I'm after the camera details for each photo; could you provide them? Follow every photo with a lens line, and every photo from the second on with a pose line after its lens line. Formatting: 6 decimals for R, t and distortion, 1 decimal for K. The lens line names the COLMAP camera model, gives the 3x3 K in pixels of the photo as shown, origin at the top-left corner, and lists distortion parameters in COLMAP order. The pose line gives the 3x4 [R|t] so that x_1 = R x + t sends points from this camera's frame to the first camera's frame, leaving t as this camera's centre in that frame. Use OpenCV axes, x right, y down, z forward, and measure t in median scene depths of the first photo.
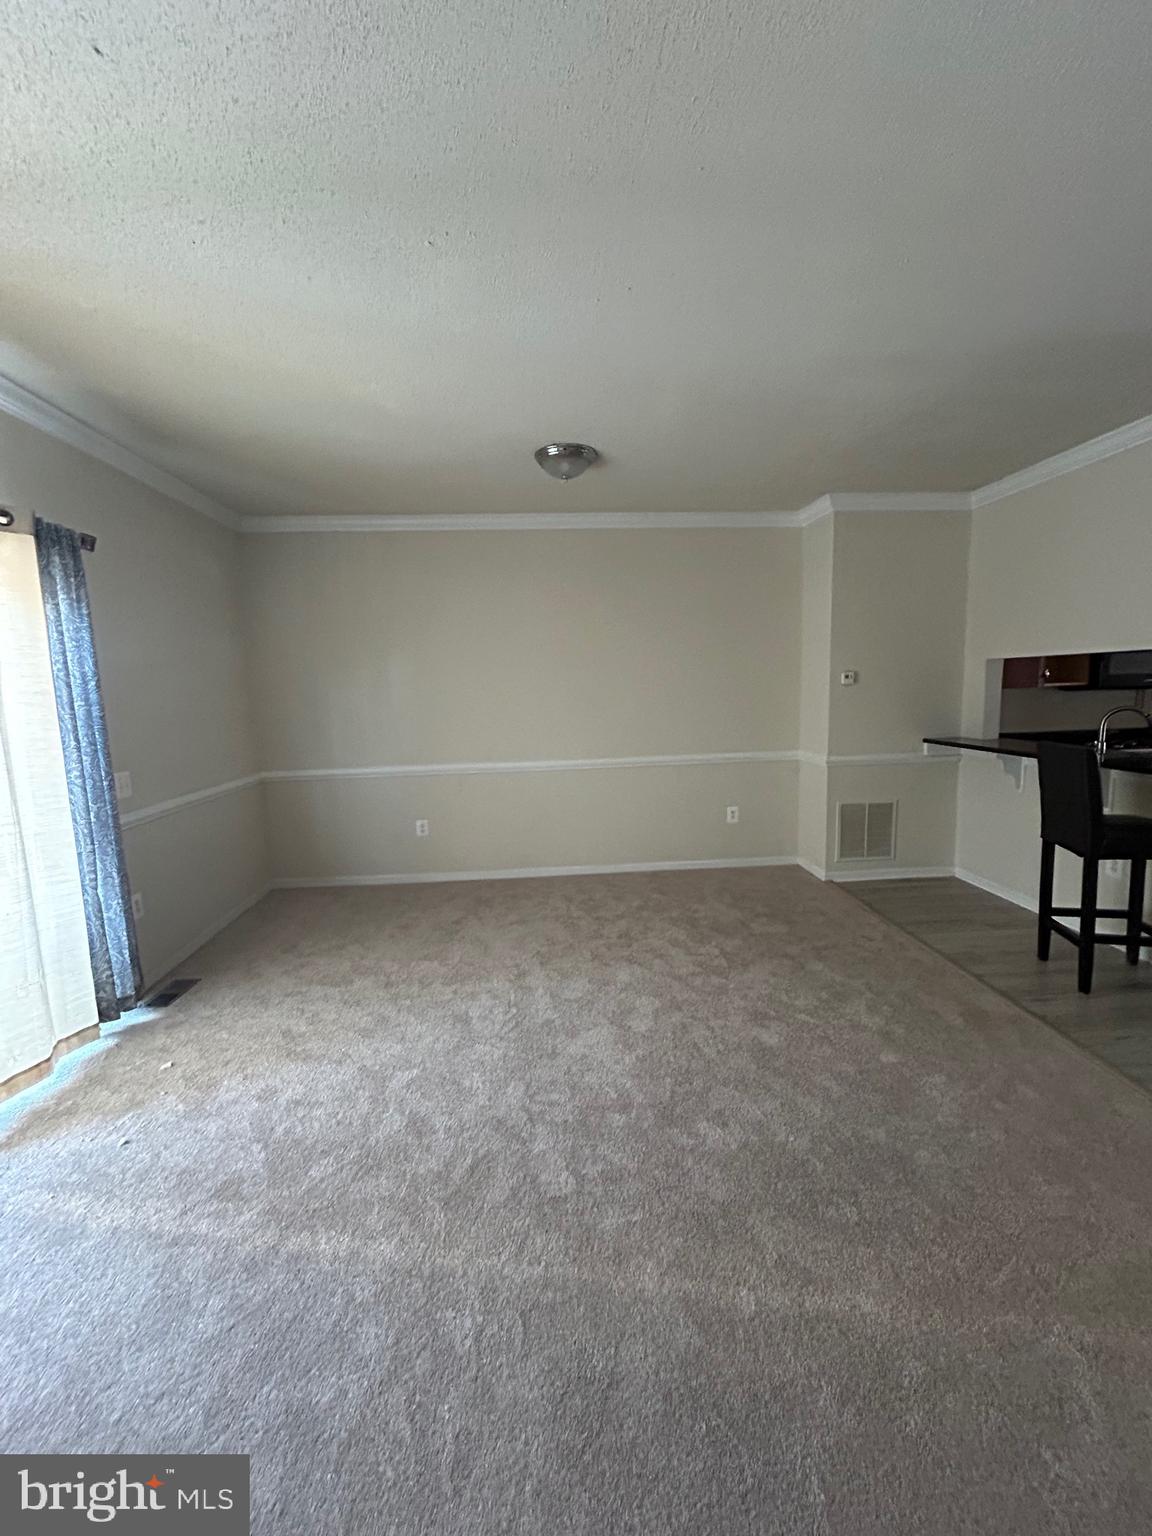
lens RADIAL K [[620.6, 0, 577.9], [0, 620.6, 765.1], [0, 0, 1]] dist [-0.002223, 0.001152]
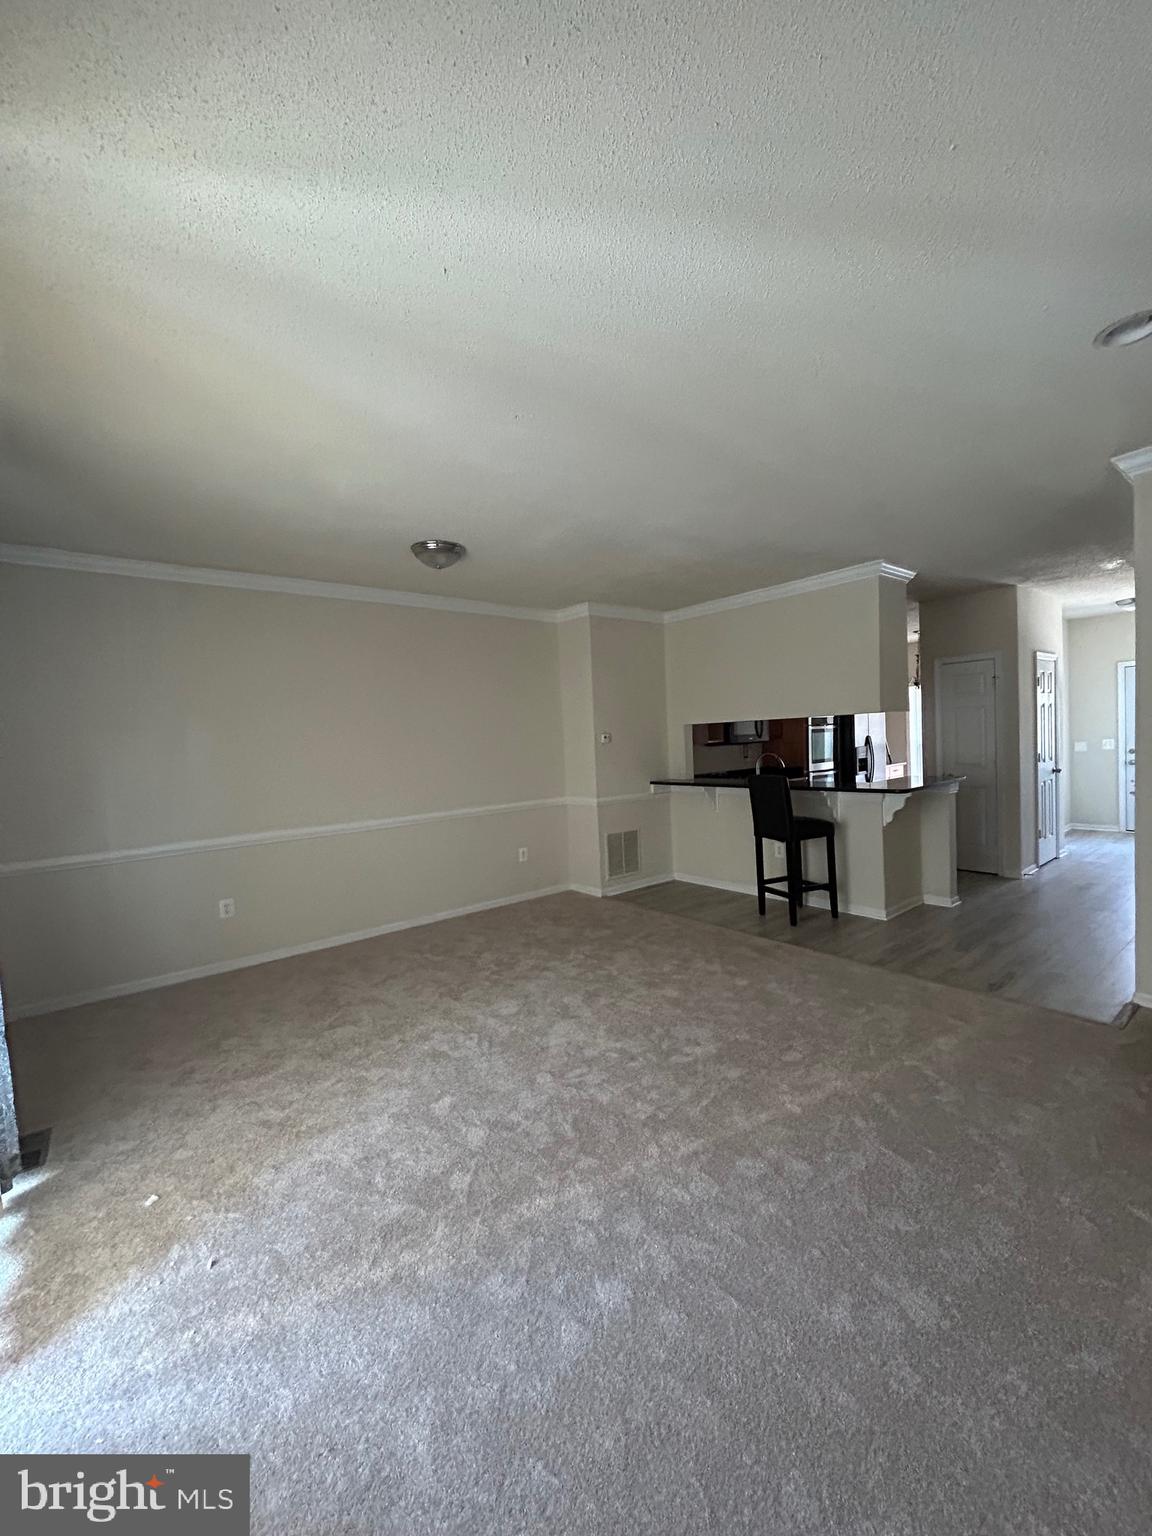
lens RADIAL K [[620.6, 0, 577.6], [0, 620.6, 766.5], [0, 0, 1]] dist [-0.002223, 0.001152]
pose [[0.819019, -0.032621, 0.572839, -0.494304], [0.091737, 0.992984, -0.074615, 0.016796], [-0.566386, 0.113661, 0.816265, -0.052345]]
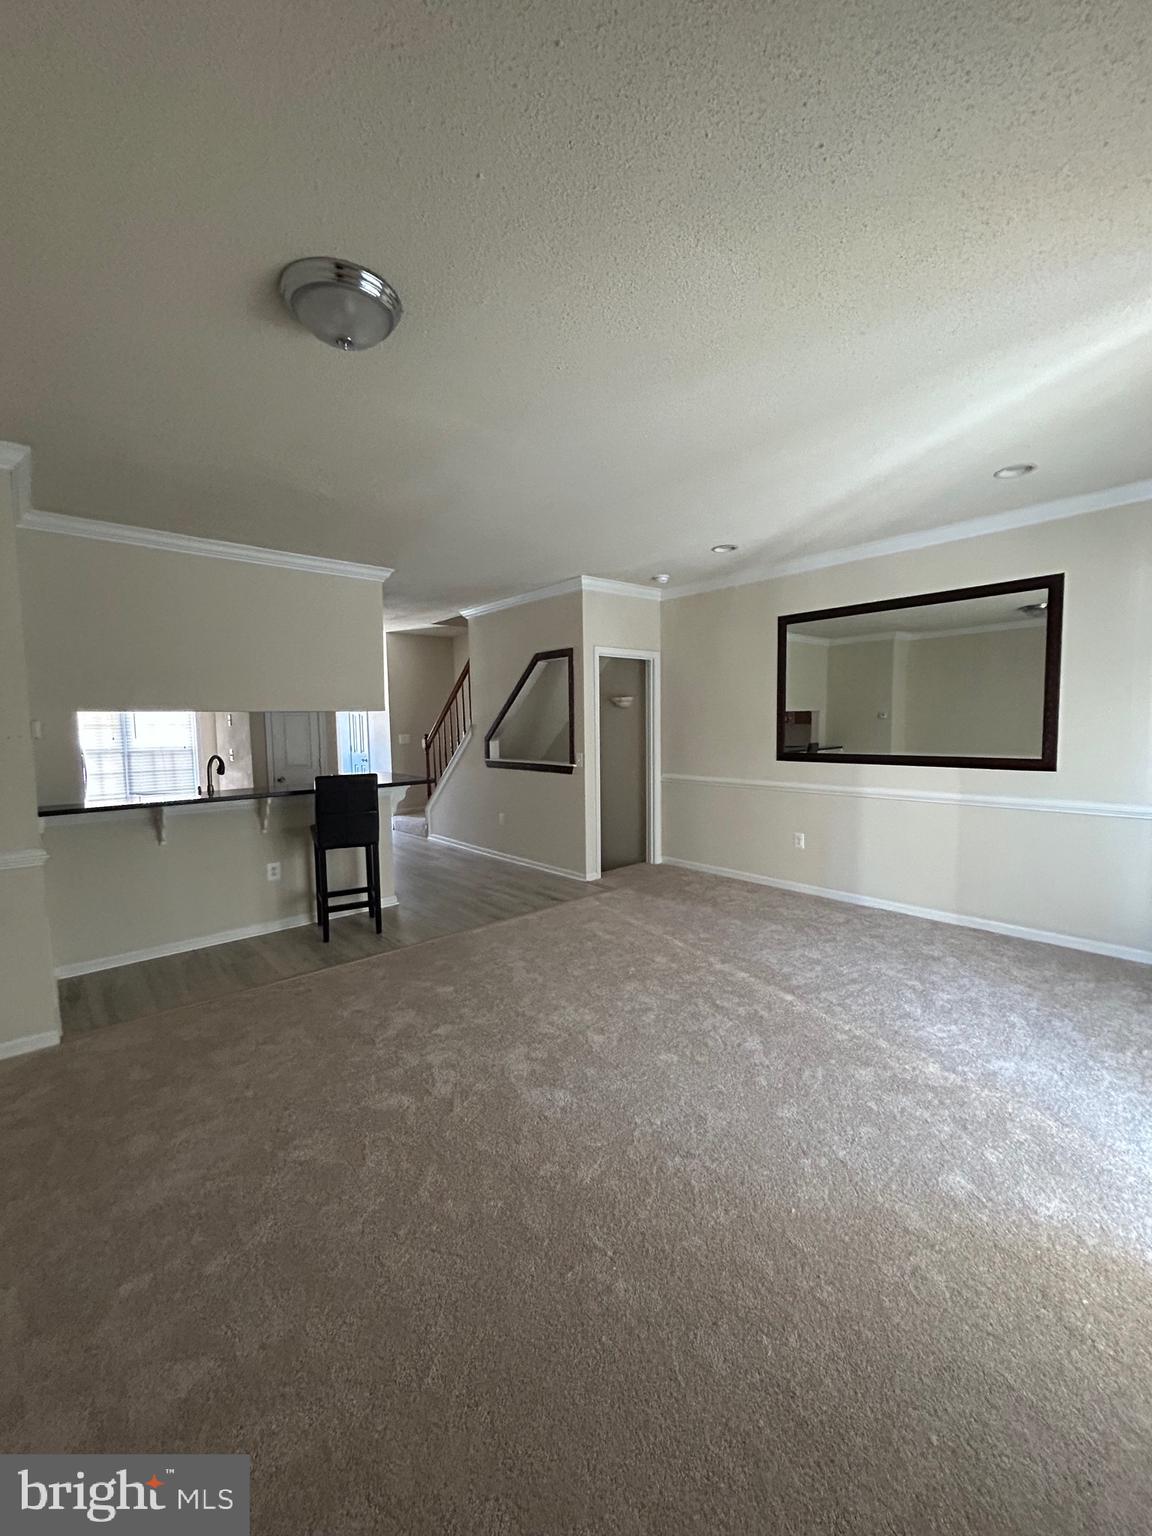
lens RADIAL K [[620.6, 0, 572.4], [0, 620.6, 769.3], [0, 0, 1]] dist [-0.002223, 0.001152]
pose [[-0.592816, -0.022116, 0.805034, -0.599109], [0.137309, 0.982211, 0.128096, -0.139293], [-0.793546, 0.186475, -0.579234, 1.231669]]
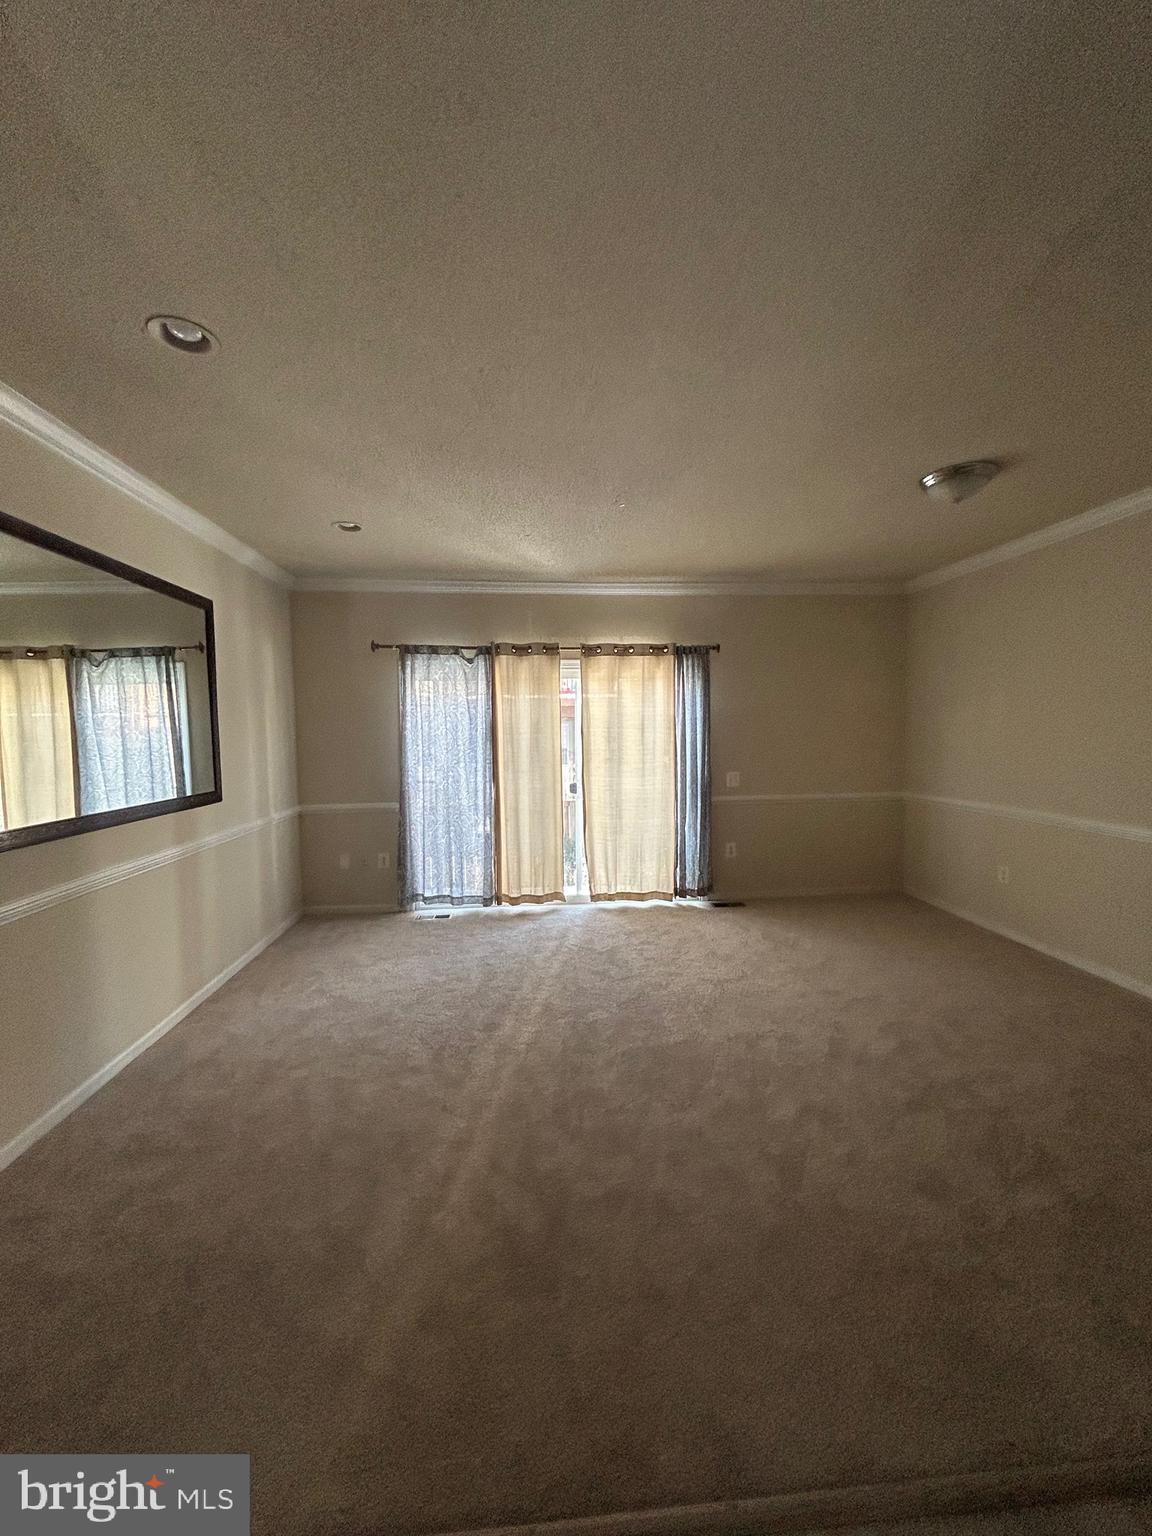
lens RADIAL K [[620.6, 0, 575.4], [0, 620.6, 771.3], [0, 0, 1]] dist [-0.002223, 0.001152]
pose [[0.034740, 0.100018, -0.994379, 0.915493], [-0.107197, 0.989612, 0.095794, -0.103385], [0.993631, 0.103266, 0.045100, 0.443230]]
